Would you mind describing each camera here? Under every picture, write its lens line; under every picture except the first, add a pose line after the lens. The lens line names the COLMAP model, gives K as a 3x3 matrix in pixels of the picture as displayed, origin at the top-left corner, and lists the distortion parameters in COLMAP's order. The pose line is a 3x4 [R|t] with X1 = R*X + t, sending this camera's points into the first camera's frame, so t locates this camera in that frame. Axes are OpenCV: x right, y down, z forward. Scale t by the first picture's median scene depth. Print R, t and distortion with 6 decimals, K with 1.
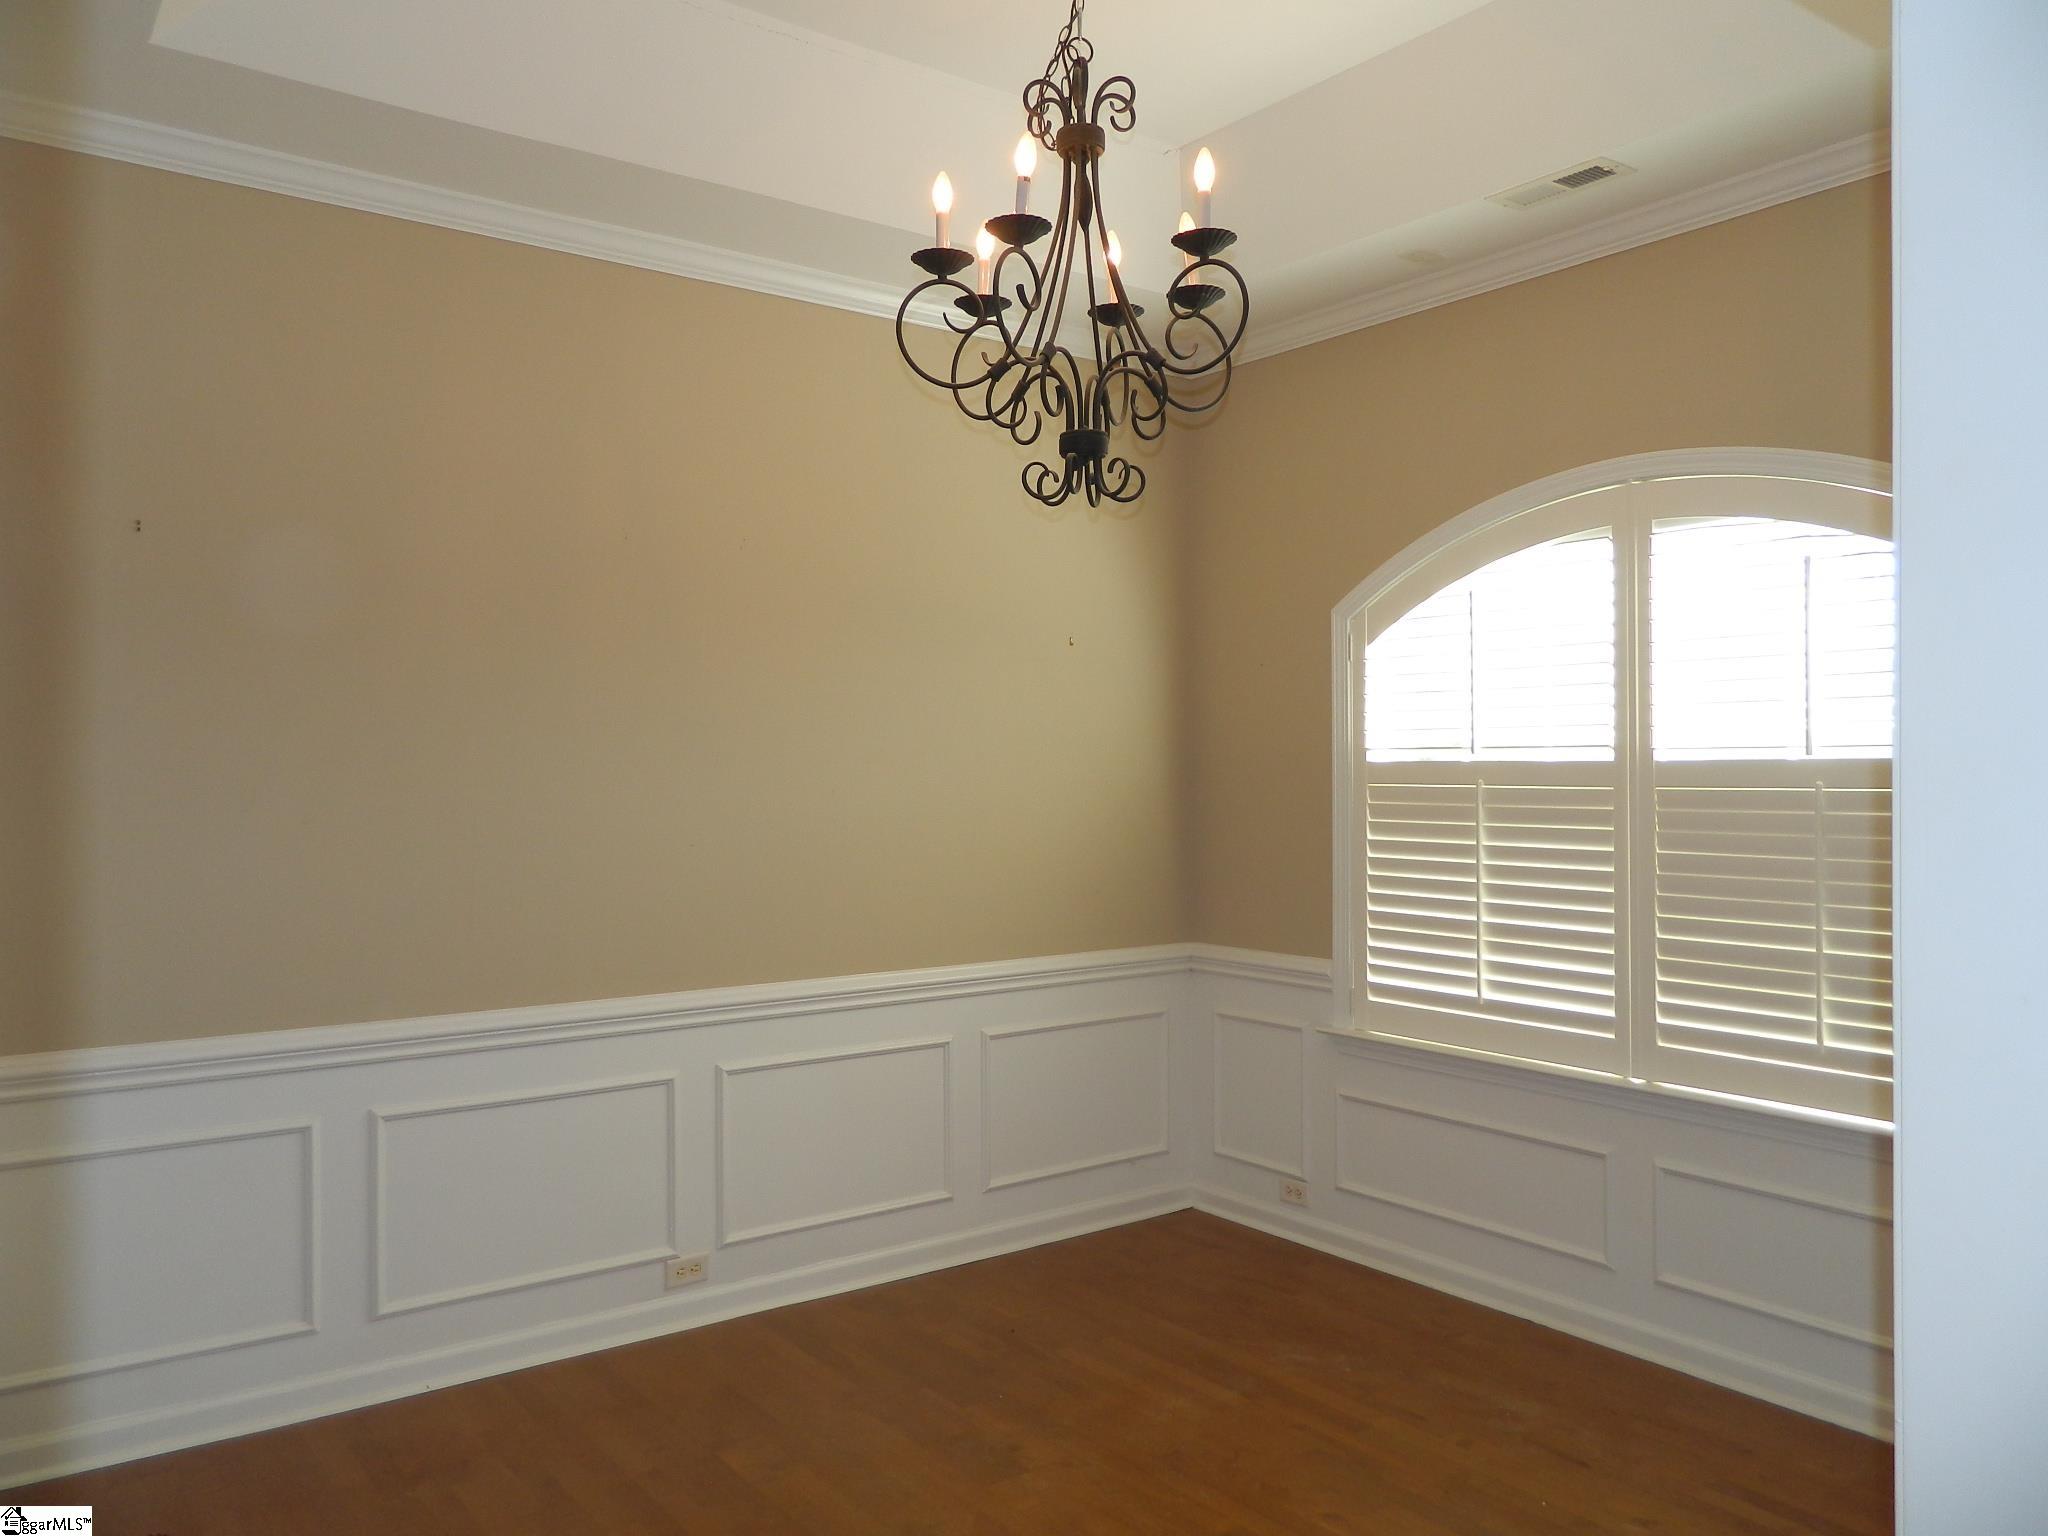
lens RADIAL K [[1533.4, 0, 1036.3], [0, 1533.4, 763.7], [0, 0, 1]] dist [0.021561, 0.002659]
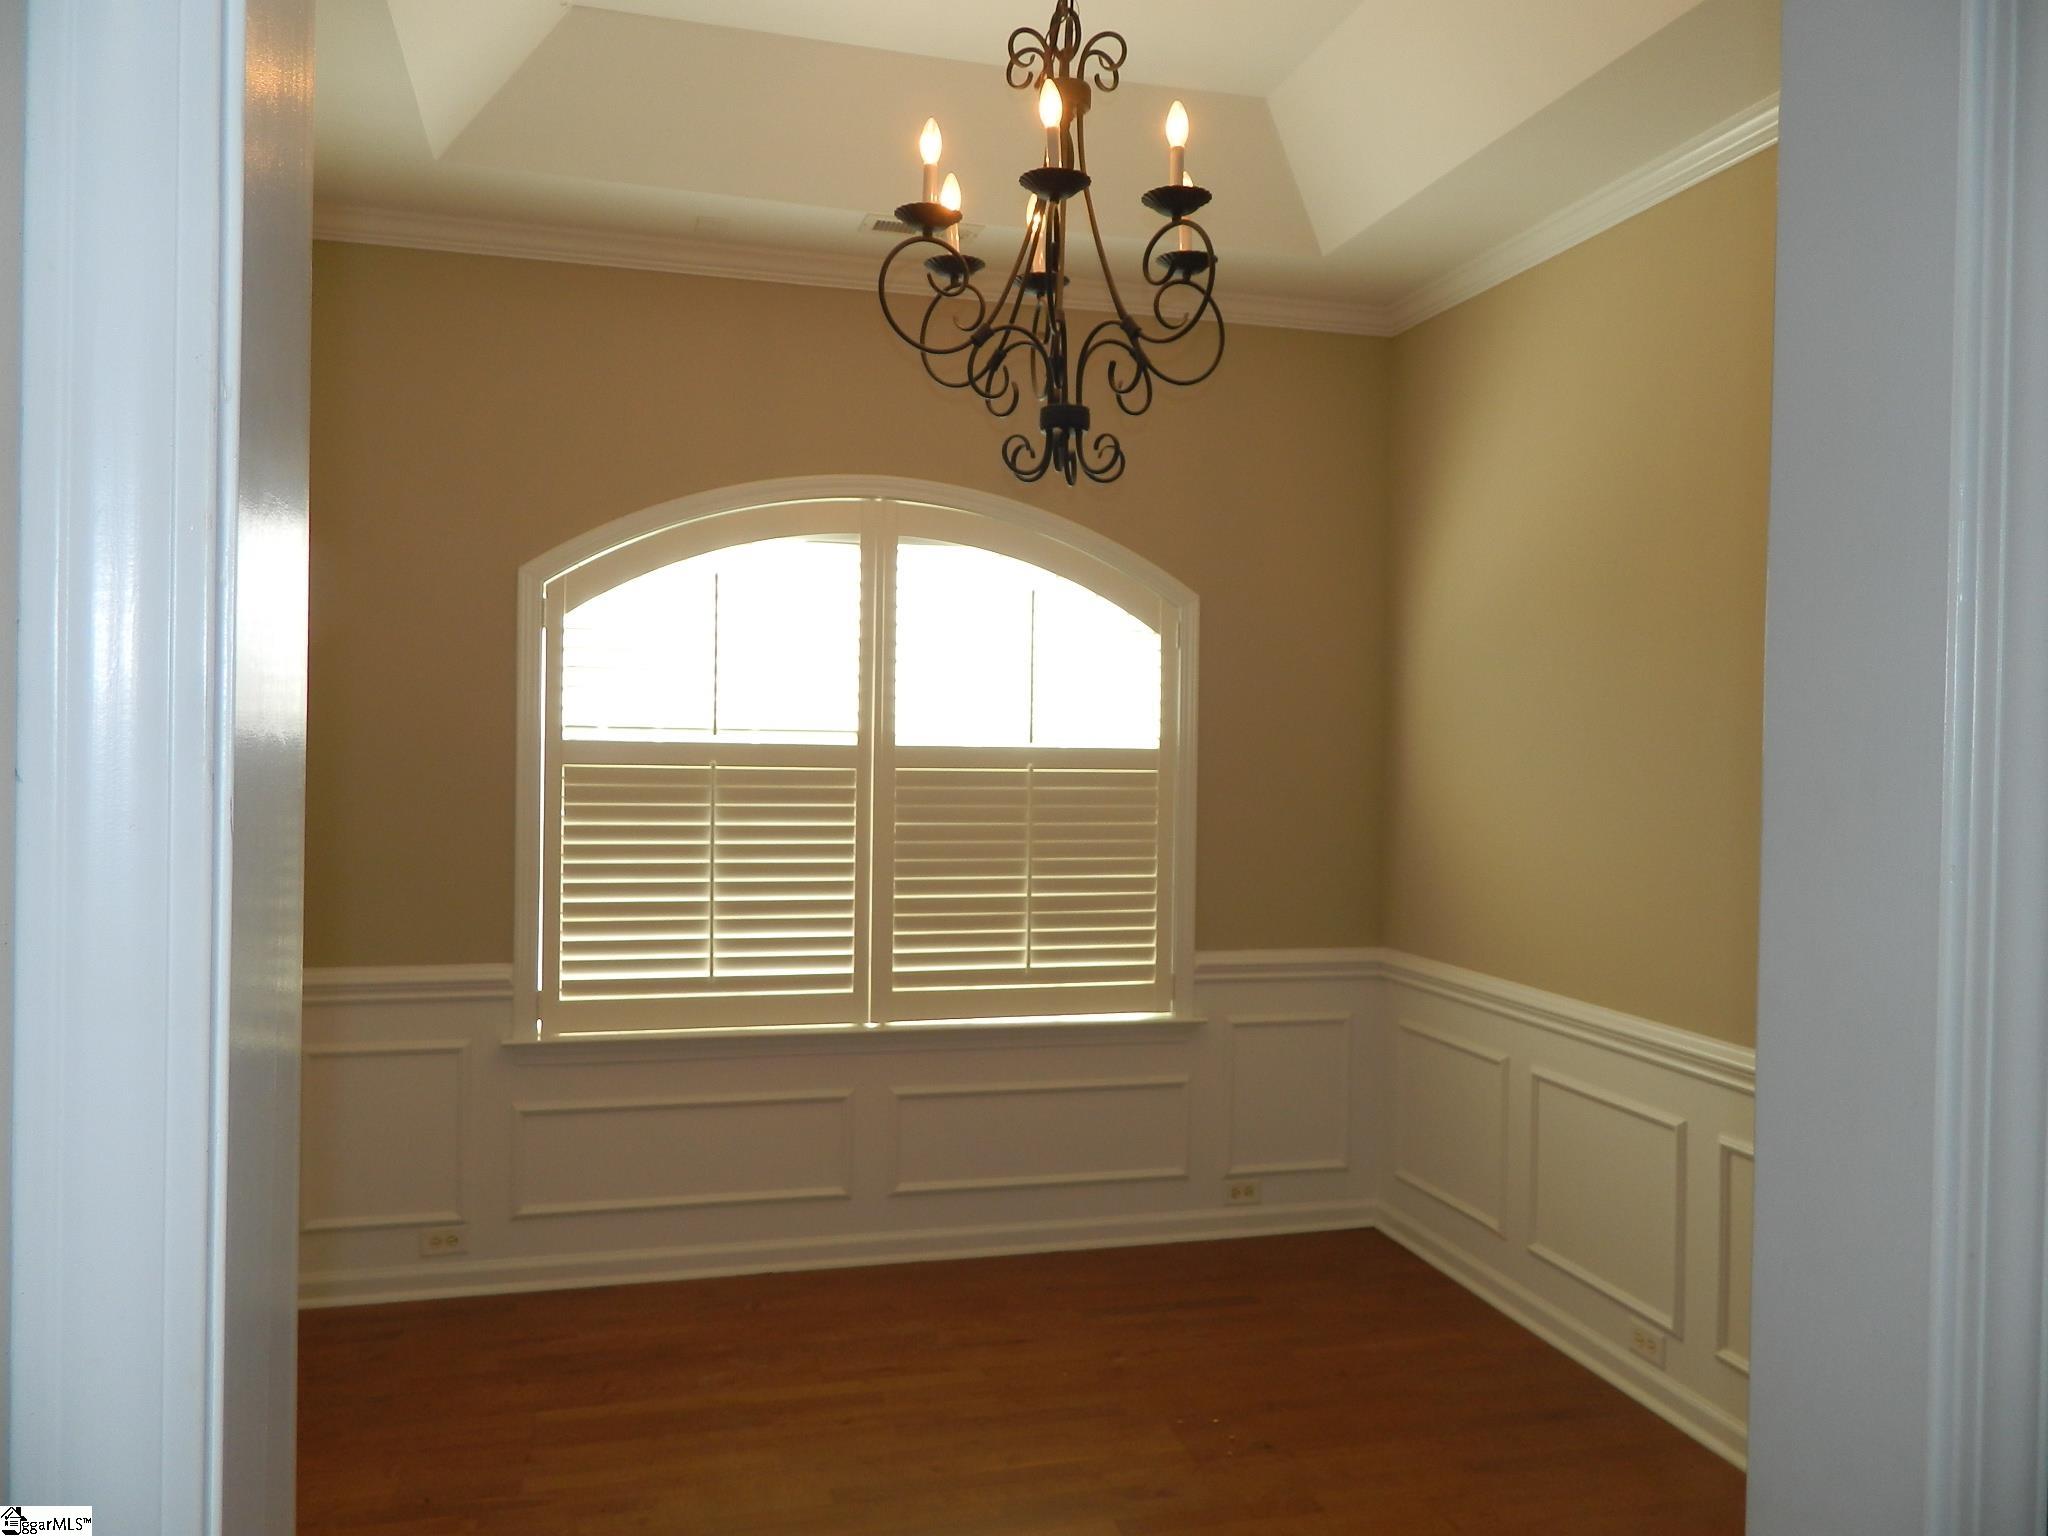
lens RADIAL K [[1533.4, 0, 1036.3], [0, 1533.4, 763.7], [0, 0, 1]] dist [0.021561, 0.002659]
pose [[0.380389, -0.008992, 0.924783, -0.607898], [-0.017349, 0.999707, 0.016856, -0.009204], [-0.924664, -0.022456, 0.380122, 0.455929]]
